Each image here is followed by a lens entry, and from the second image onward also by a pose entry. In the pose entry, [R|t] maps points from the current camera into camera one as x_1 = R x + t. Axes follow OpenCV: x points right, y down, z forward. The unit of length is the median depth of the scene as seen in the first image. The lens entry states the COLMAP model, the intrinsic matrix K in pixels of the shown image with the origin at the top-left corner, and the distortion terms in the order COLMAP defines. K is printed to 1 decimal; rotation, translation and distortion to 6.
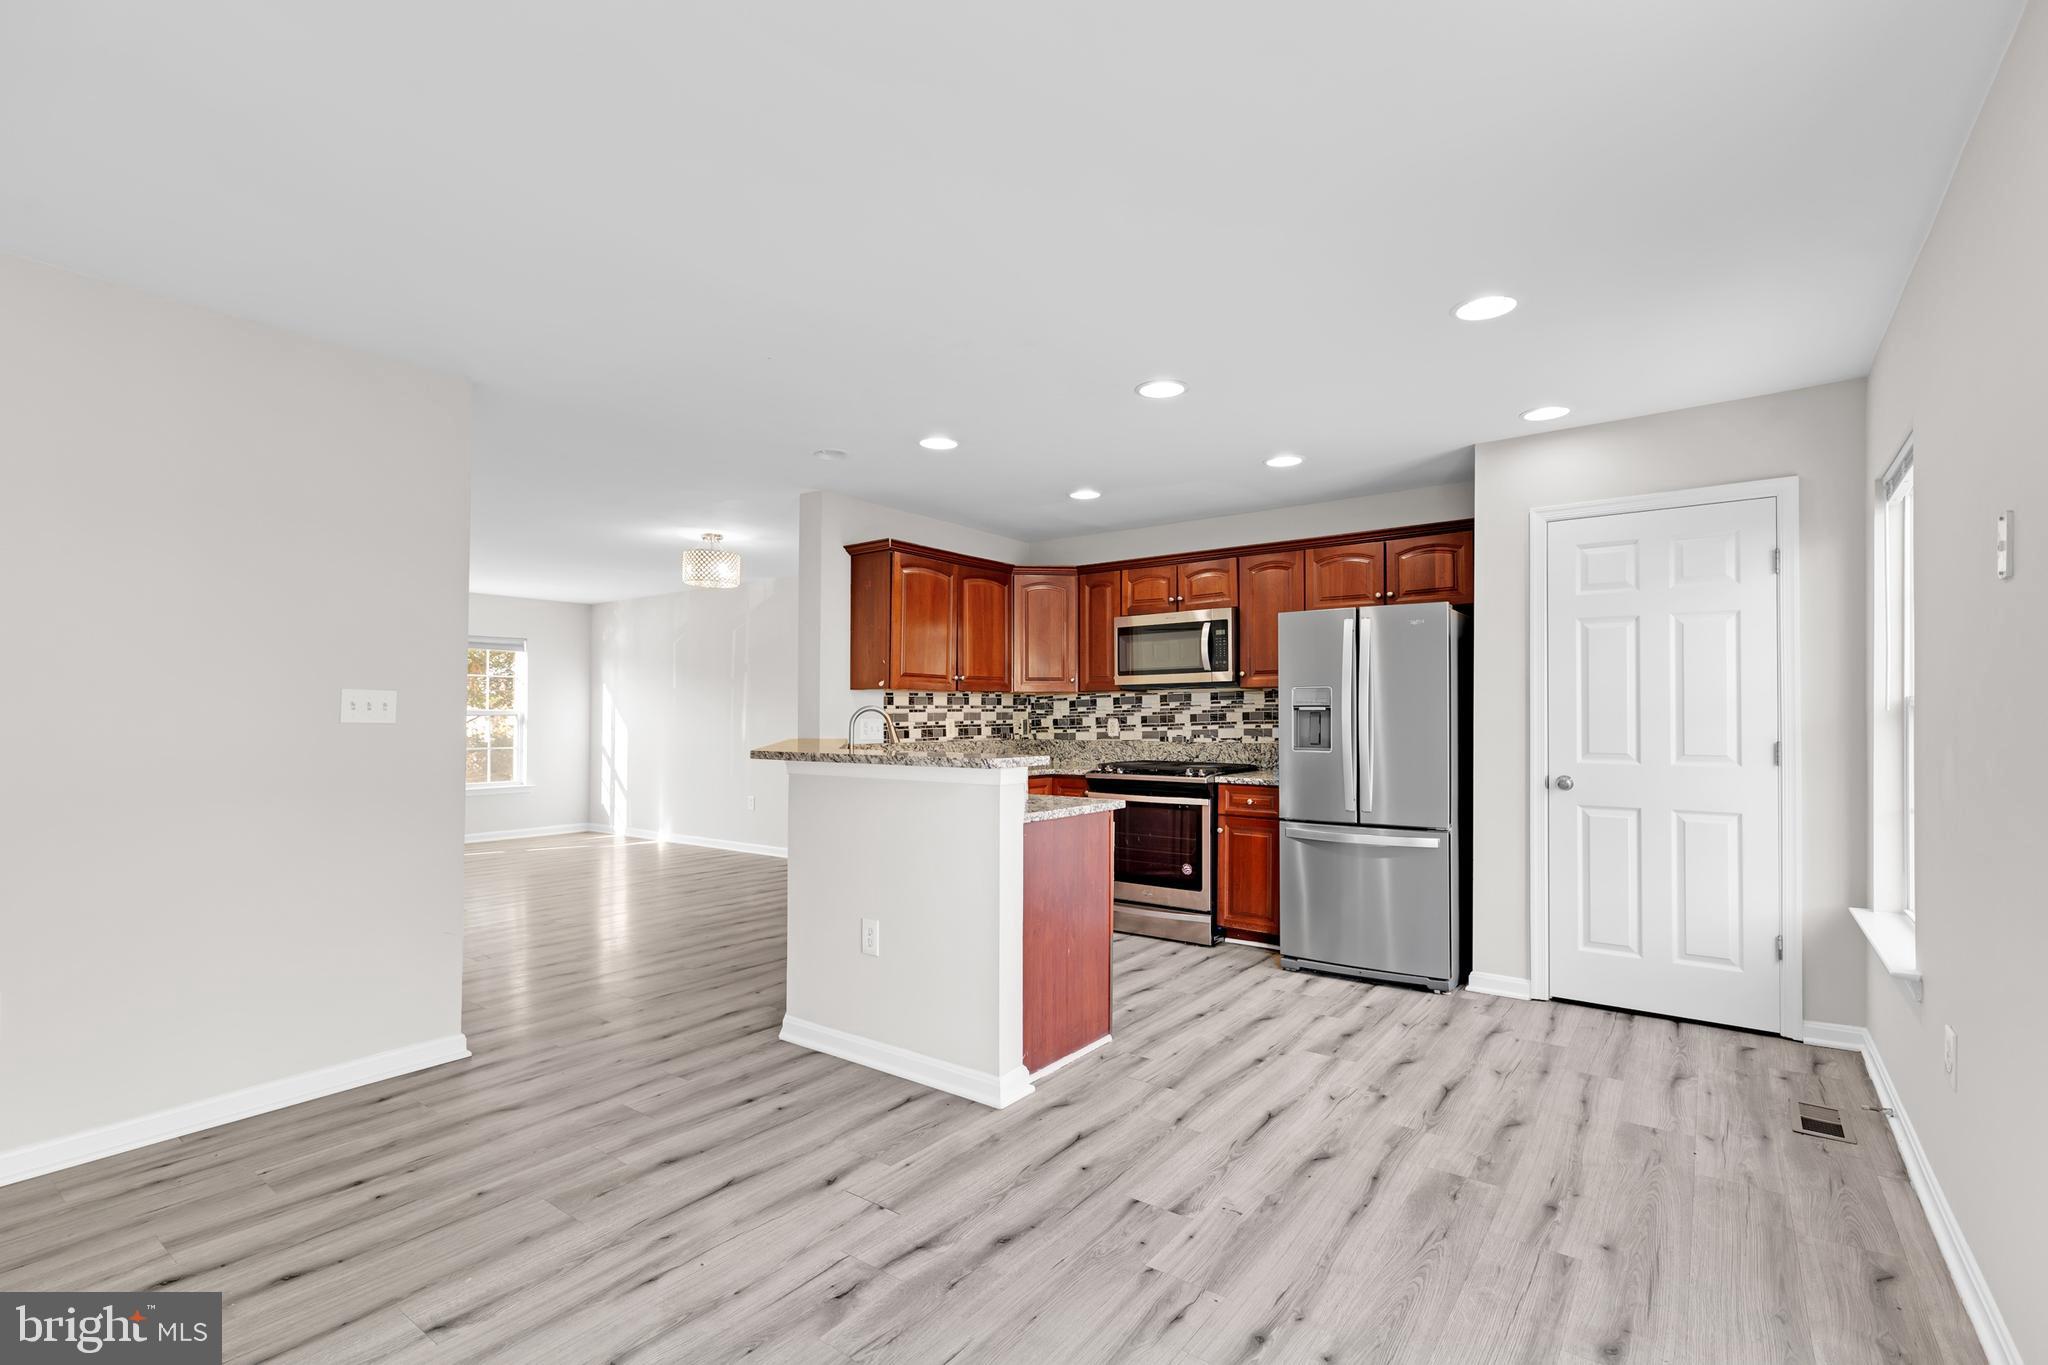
lens RADIAL K [[934.6, 0, 1016.3], [0, 934.6, 710.8], [0, 0, 1]] dist [0.004954, -0.000117]
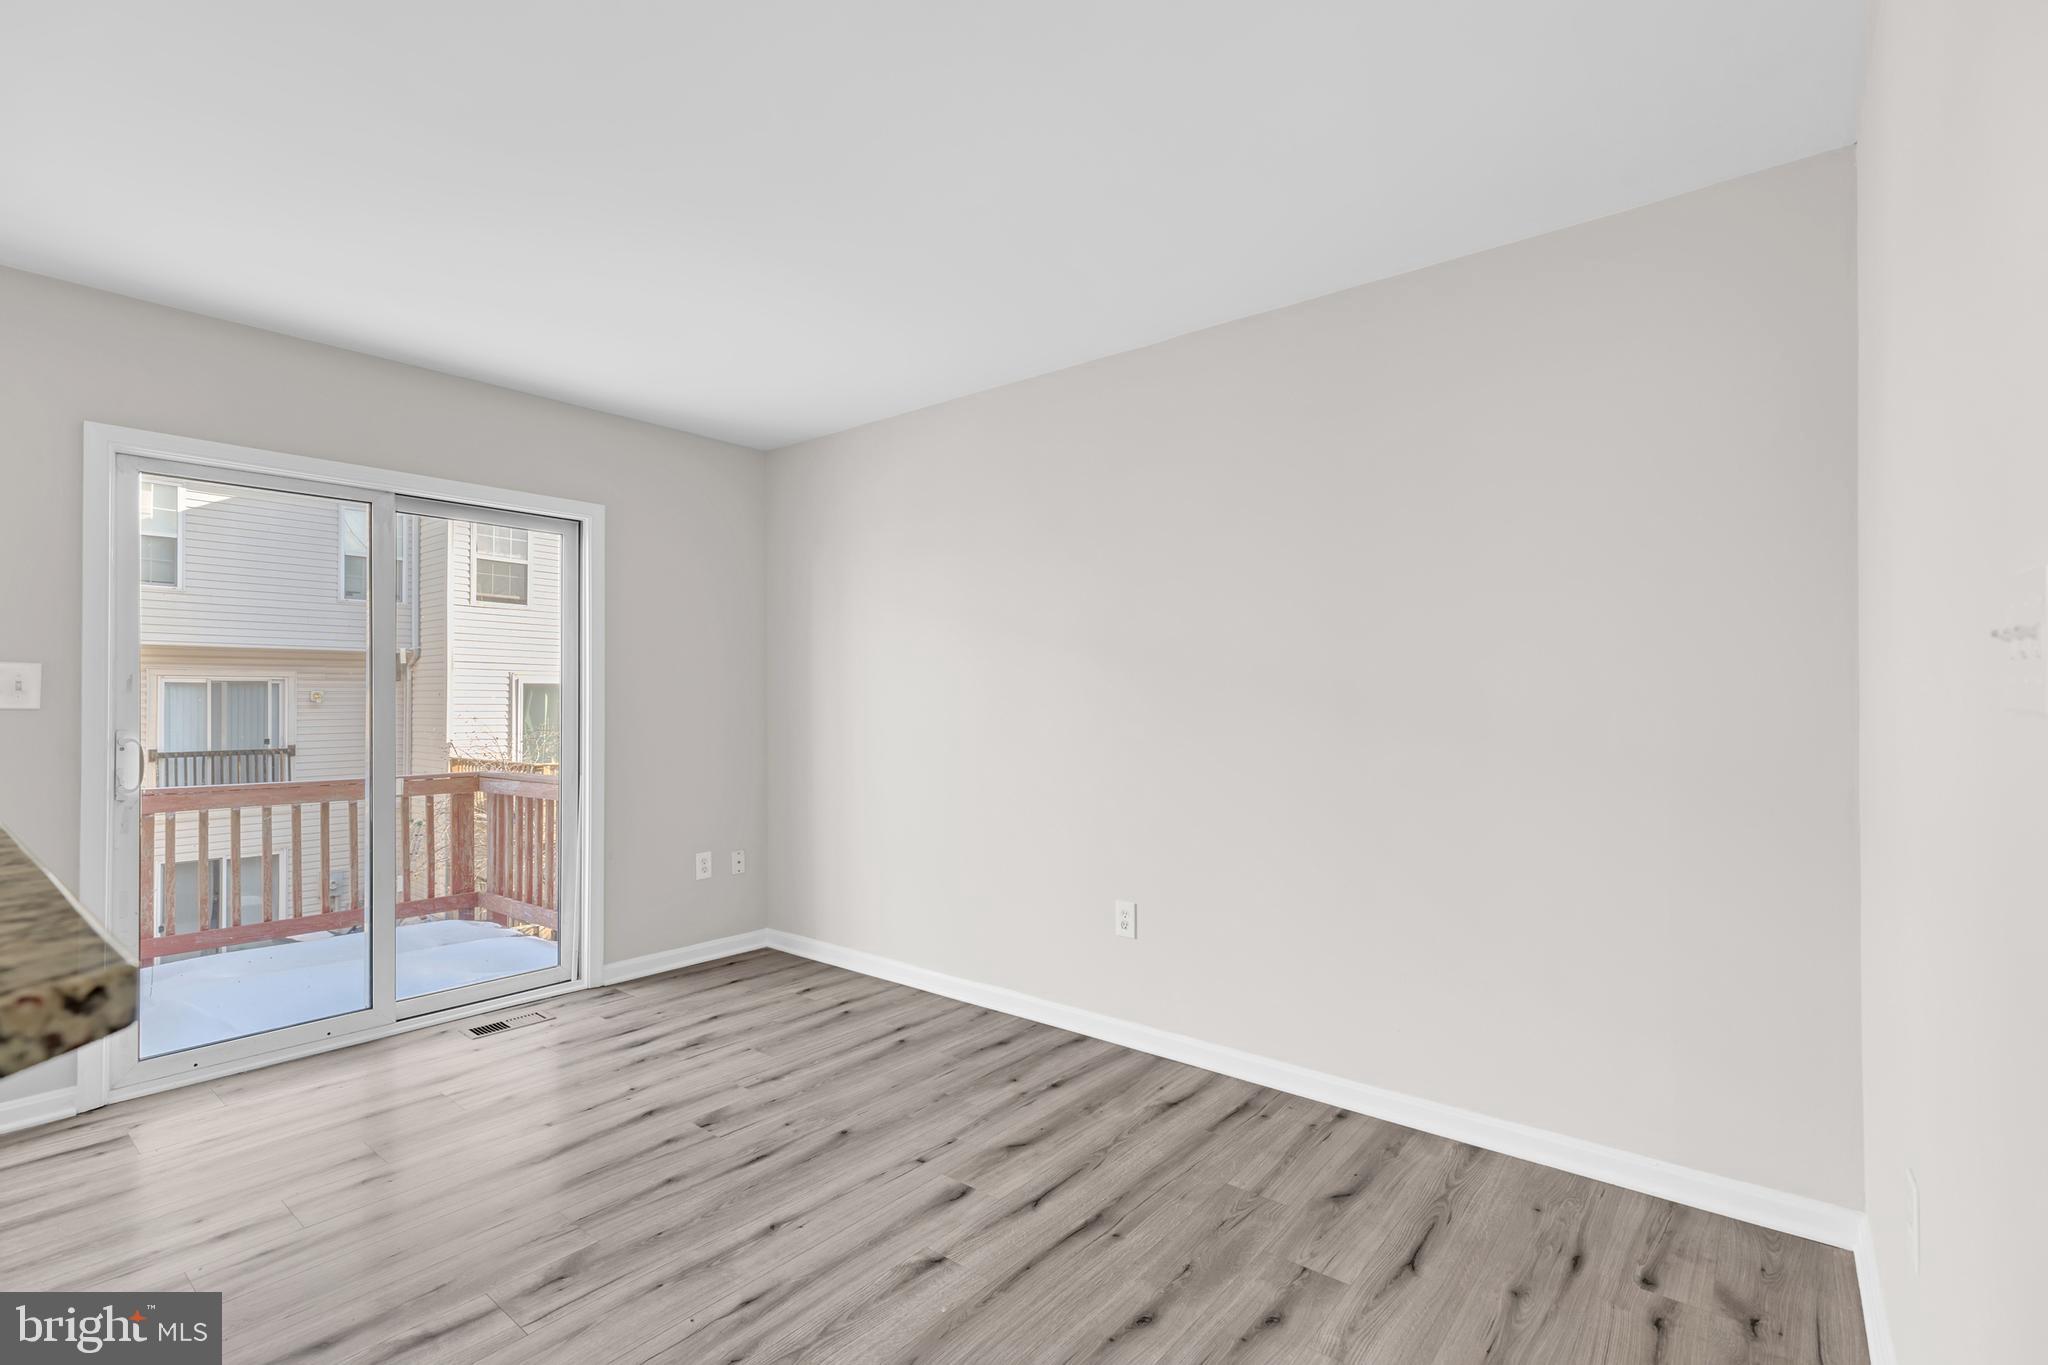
lens RADIAL K [[934.6, 0, 1018.1], [0, 934.6, 692.3], [0, 0, 1]] dist [0.004954, -0.000117]
pose [[-0.999116, 0.002954, 0.041933, -0.287020], [0.002455, 0.999926, -0.011926, 0.005252], [-0.041965, -0.011812, -0.999049, 0.790552]]
